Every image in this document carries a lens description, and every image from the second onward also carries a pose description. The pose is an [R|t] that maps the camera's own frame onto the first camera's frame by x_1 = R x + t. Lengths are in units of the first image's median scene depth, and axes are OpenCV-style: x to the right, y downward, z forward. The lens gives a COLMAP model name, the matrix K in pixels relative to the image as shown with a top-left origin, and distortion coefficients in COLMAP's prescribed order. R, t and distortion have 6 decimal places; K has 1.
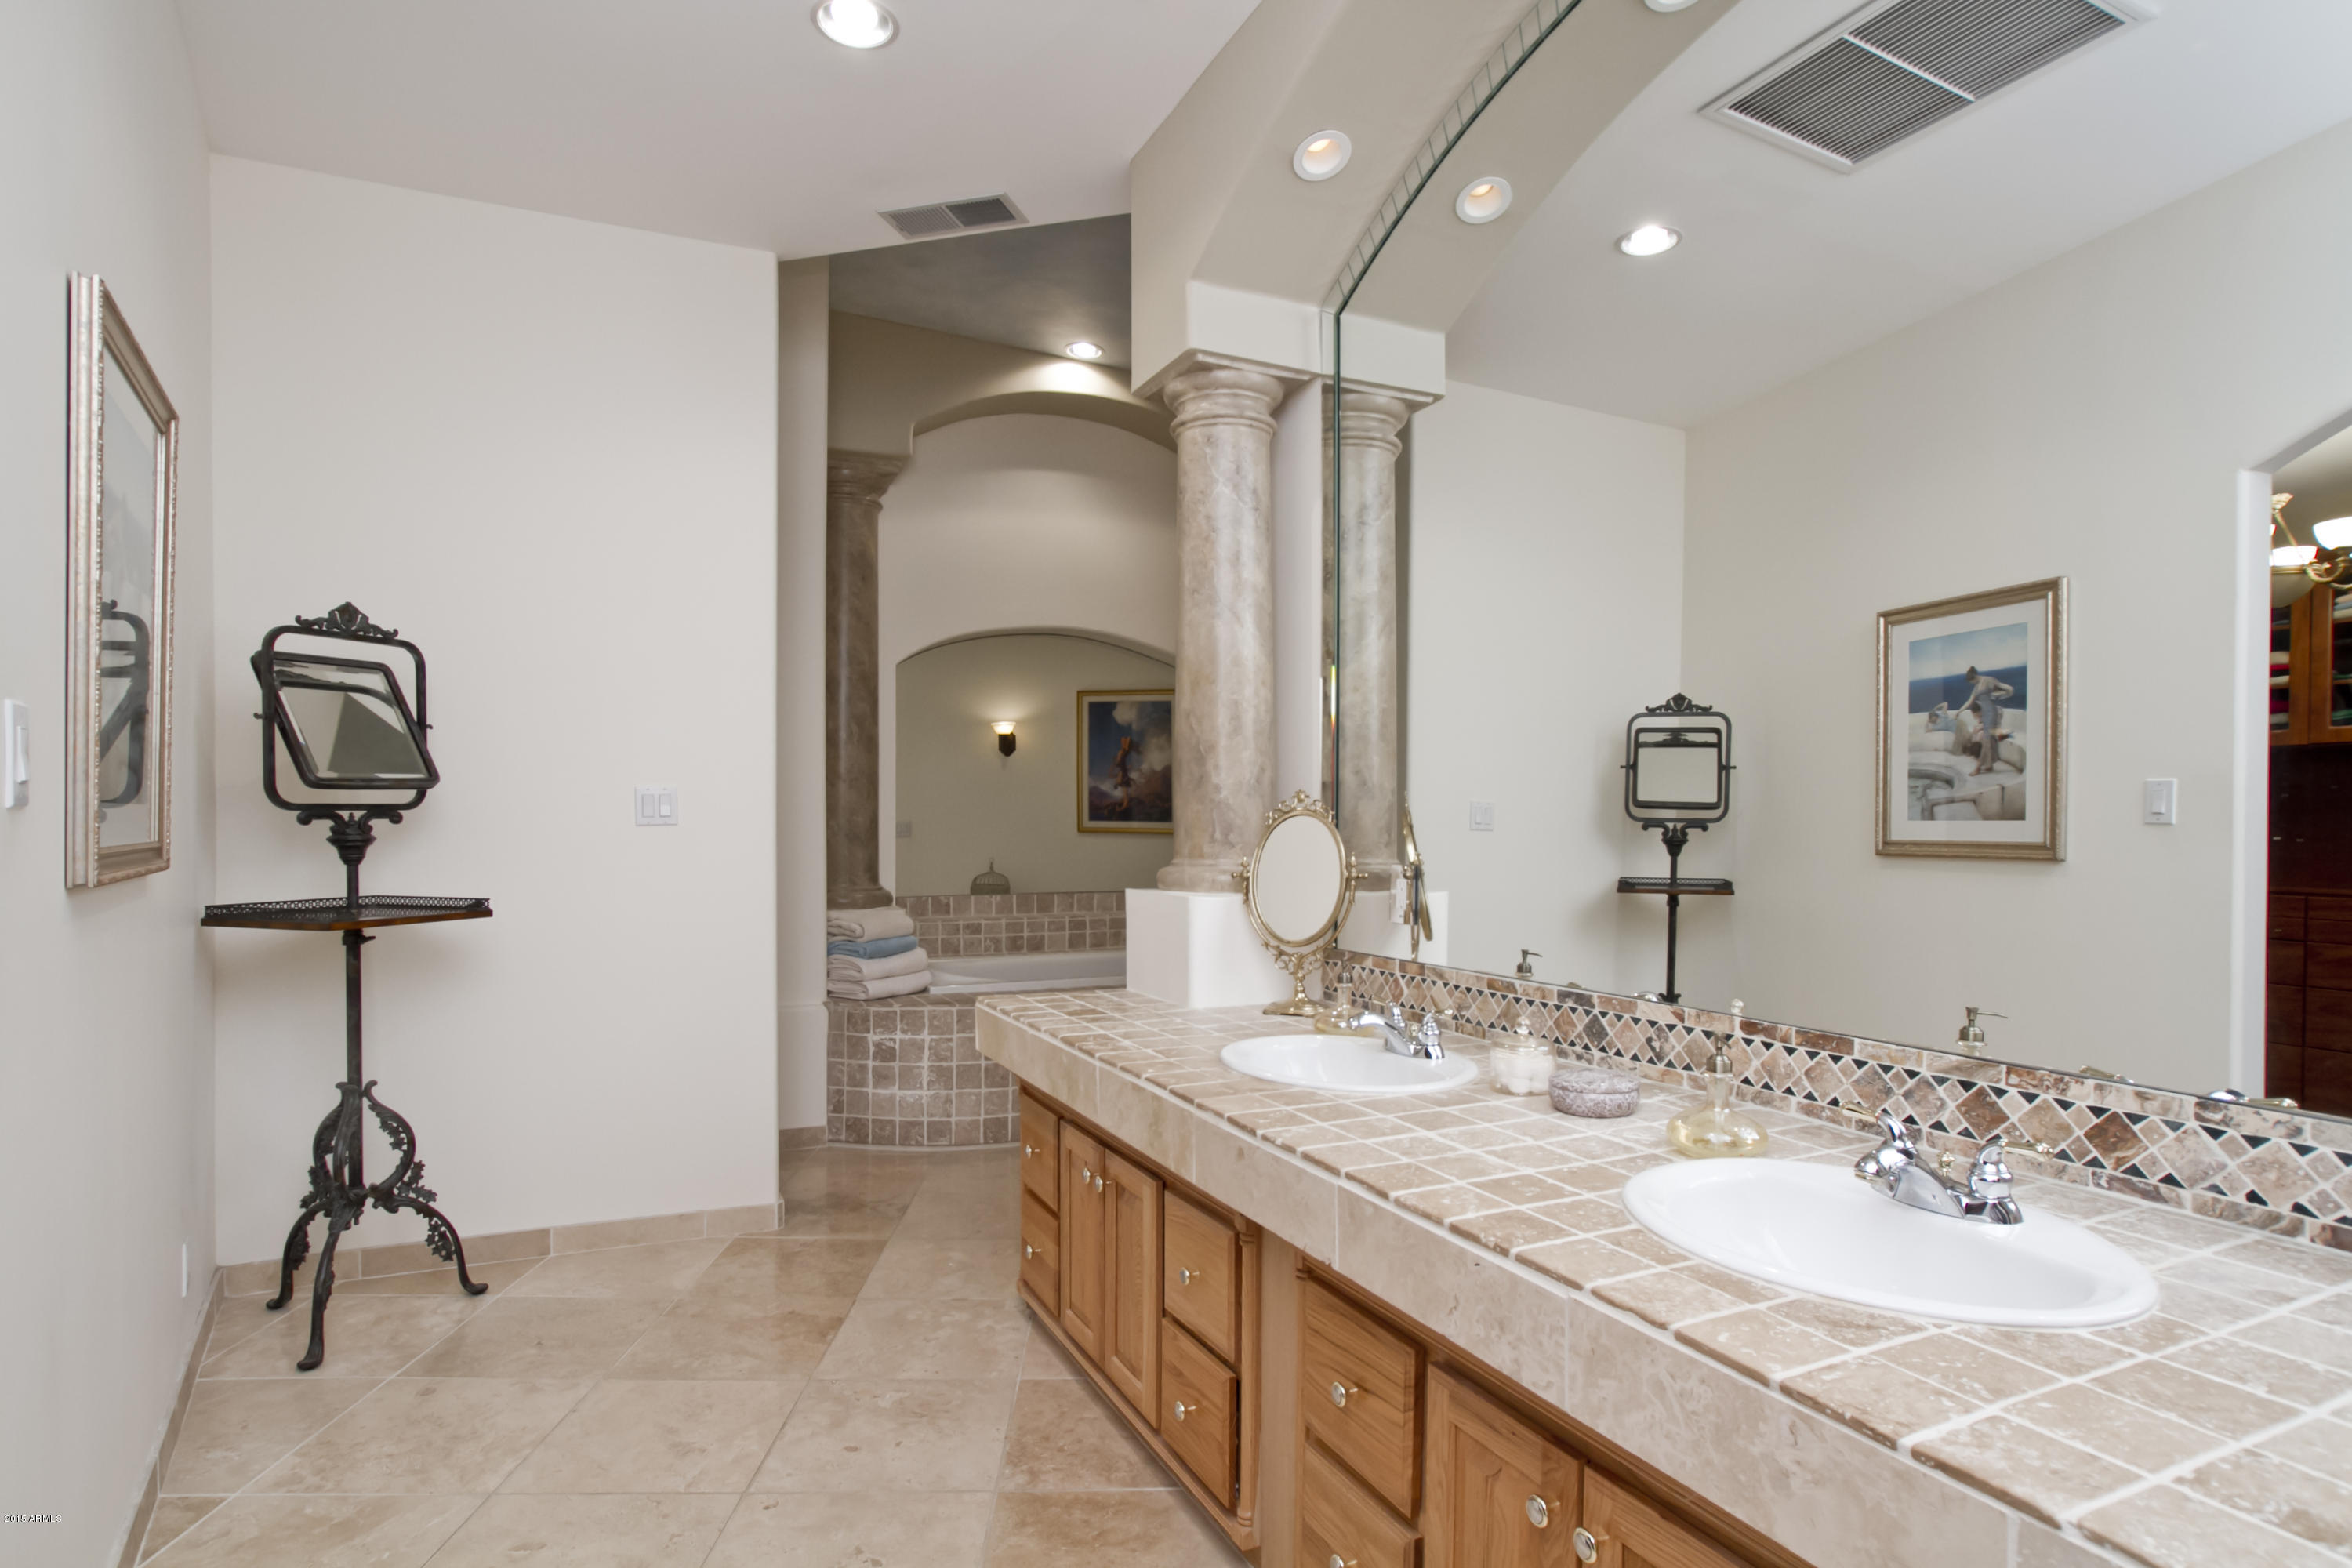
lens RADIAL K [[1241.8, 0, 1191.1], [0, 1241.8, 797.5], [0, 0, 1]] dist [-0.041226, 0.022071]
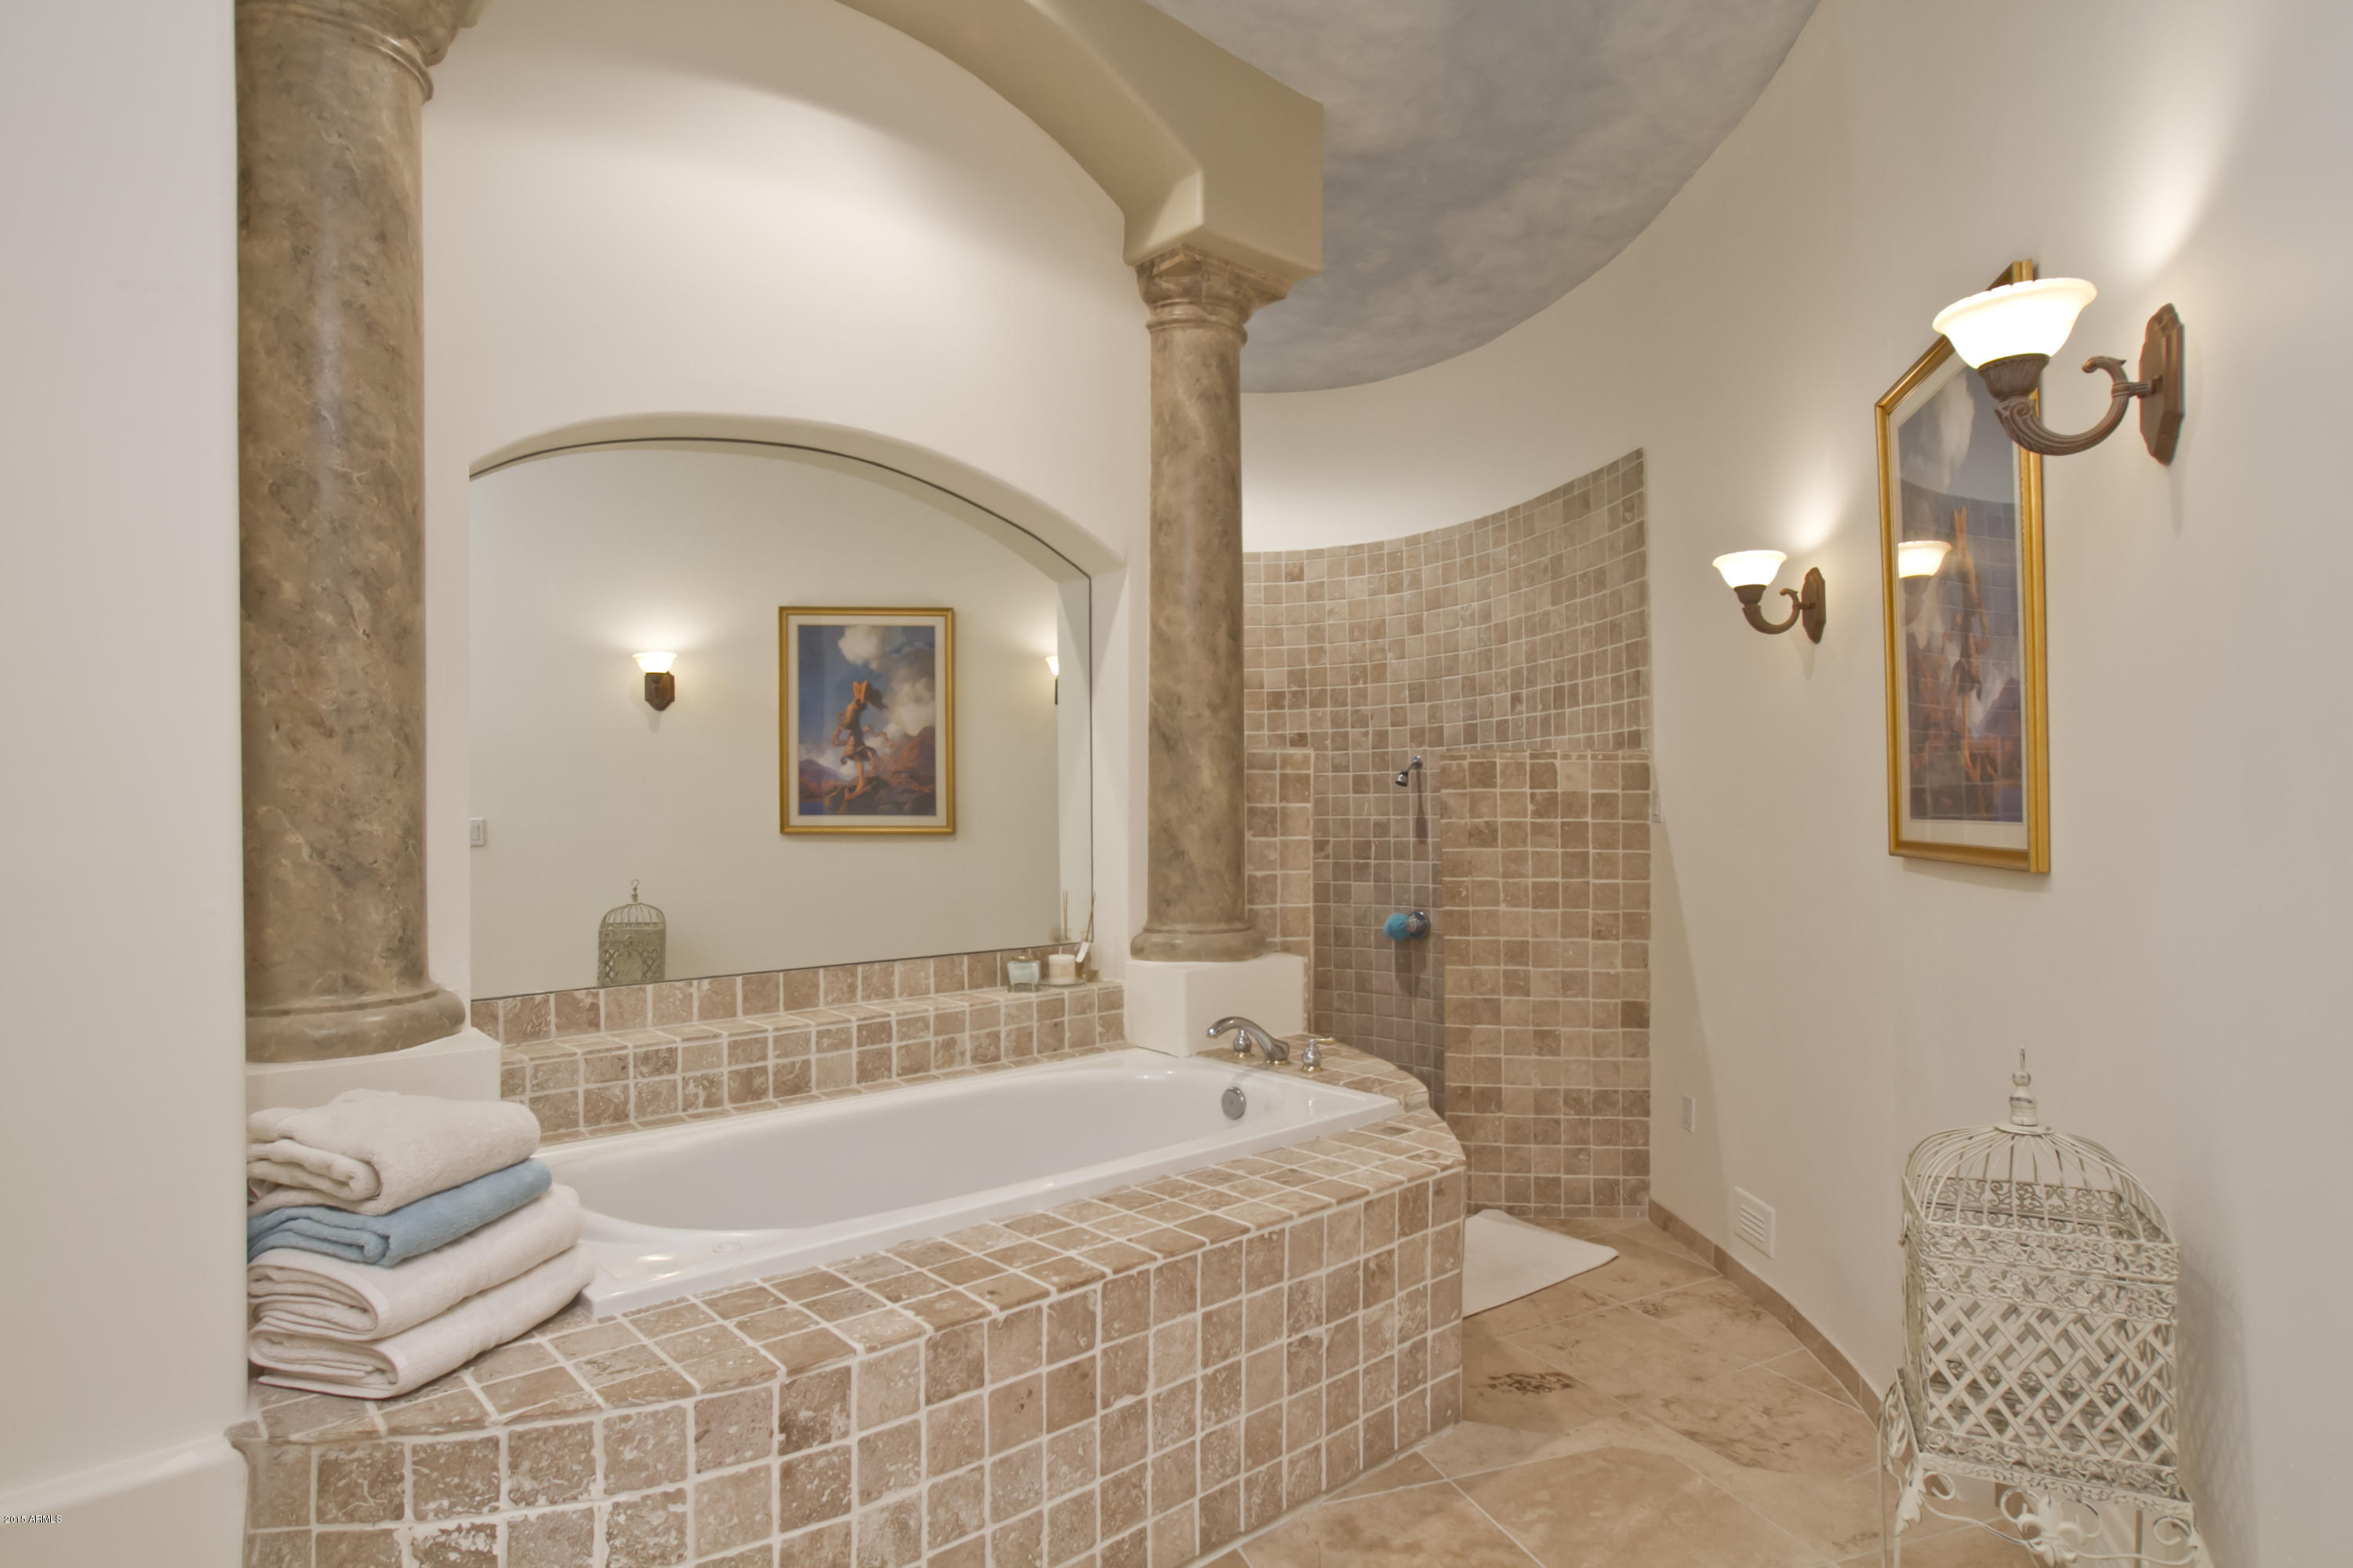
lens RADIAL K [[1242.4, 0, 1158.3], [0, 1242.4, 783.3], [0, 0, 1]] dist [-0.041226, 0.022071]
pose [[0.957080, -0.004045, 0.289796, -0.125973], [0.003427, 0.999991, 0.002640, 0.002255], [-0.289804, -0.001533, 0.957085, 0.494446]]
